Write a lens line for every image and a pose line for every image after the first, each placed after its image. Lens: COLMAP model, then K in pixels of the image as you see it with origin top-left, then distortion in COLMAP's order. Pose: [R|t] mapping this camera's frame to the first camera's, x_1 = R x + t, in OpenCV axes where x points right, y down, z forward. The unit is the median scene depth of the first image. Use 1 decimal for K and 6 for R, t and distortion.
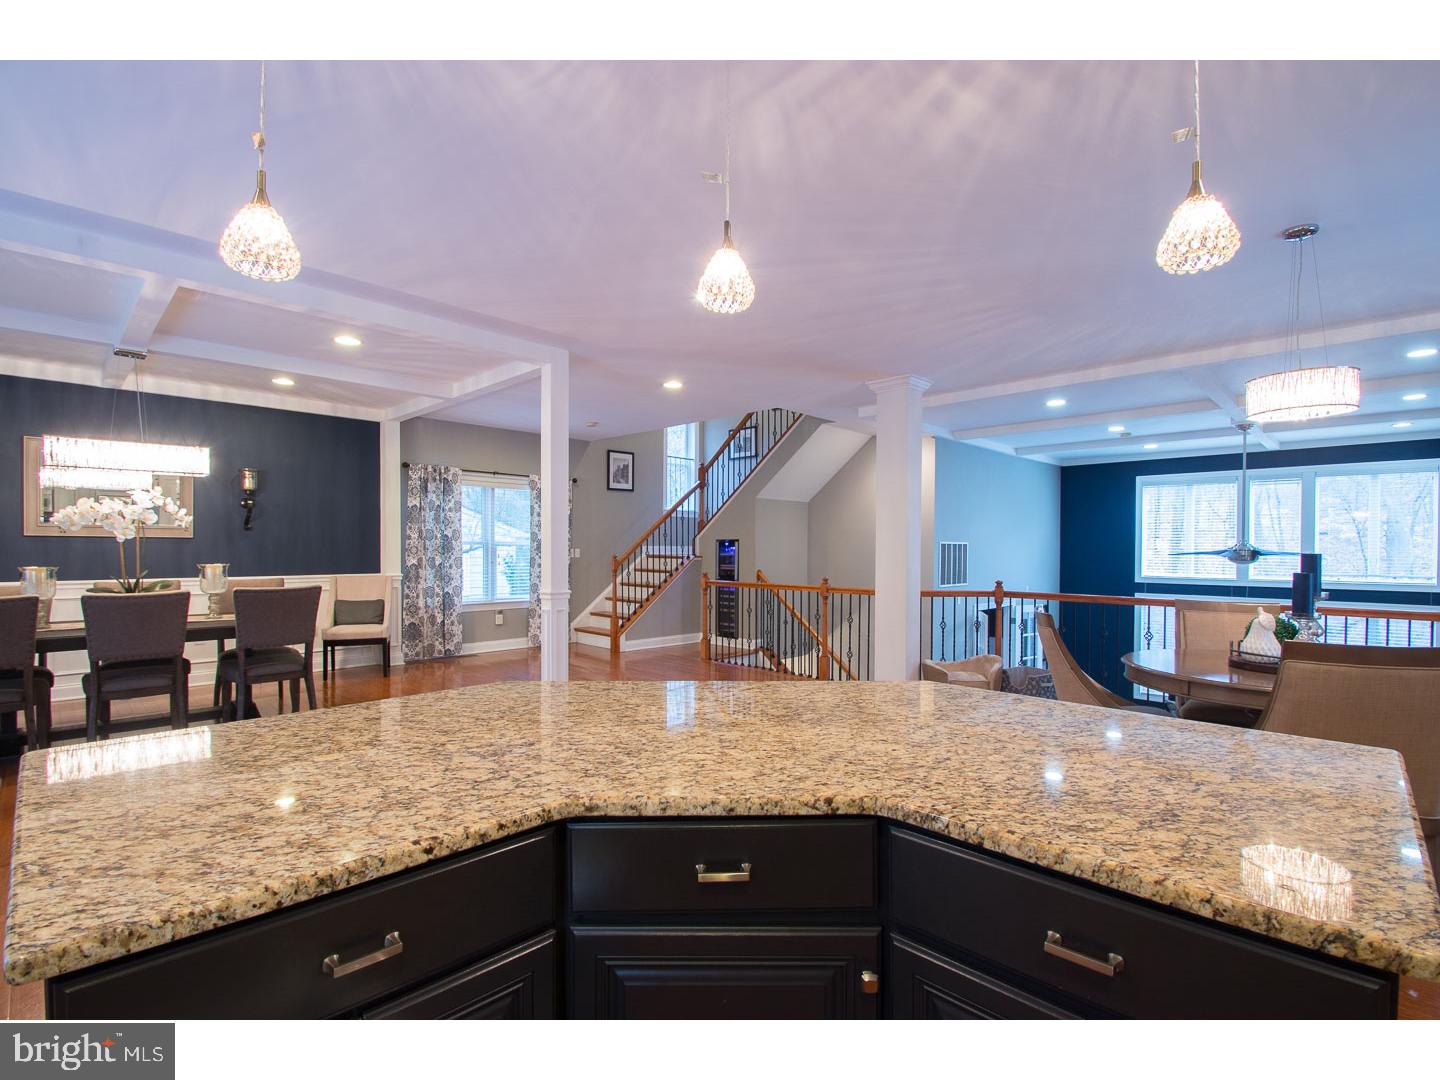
lens RADIAL K [[668.9, 0, 717.5], [0, 668.9, 552.5], [0, 0, 1]] dist [0.014509, -0.015485]
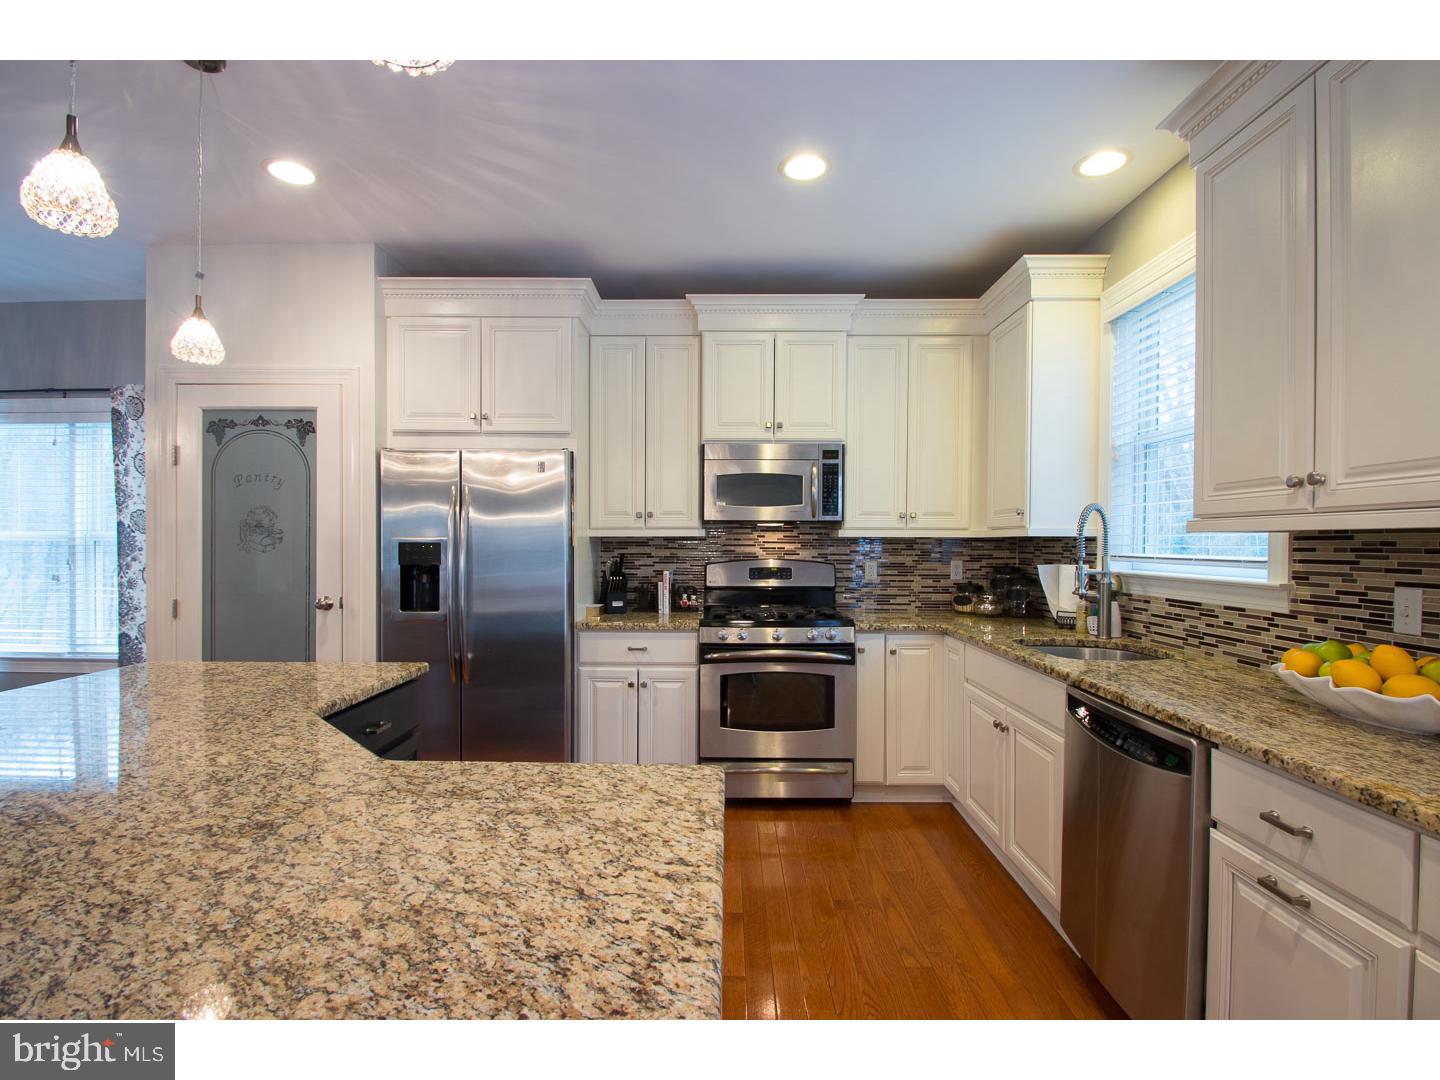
lens RADIAL K [[668.9, 0, 717.5], [0, 668.9, 552.5], [0, 0, 1]] dist [0.014509, -0.015485]
pose [[-0.691053, -0.013734, 0.722674, -1.408325], [0.003371, 0.999747, 0.022224, -0.013341], [-0.722797, 0.017794, -0.690832, 1.340697]]
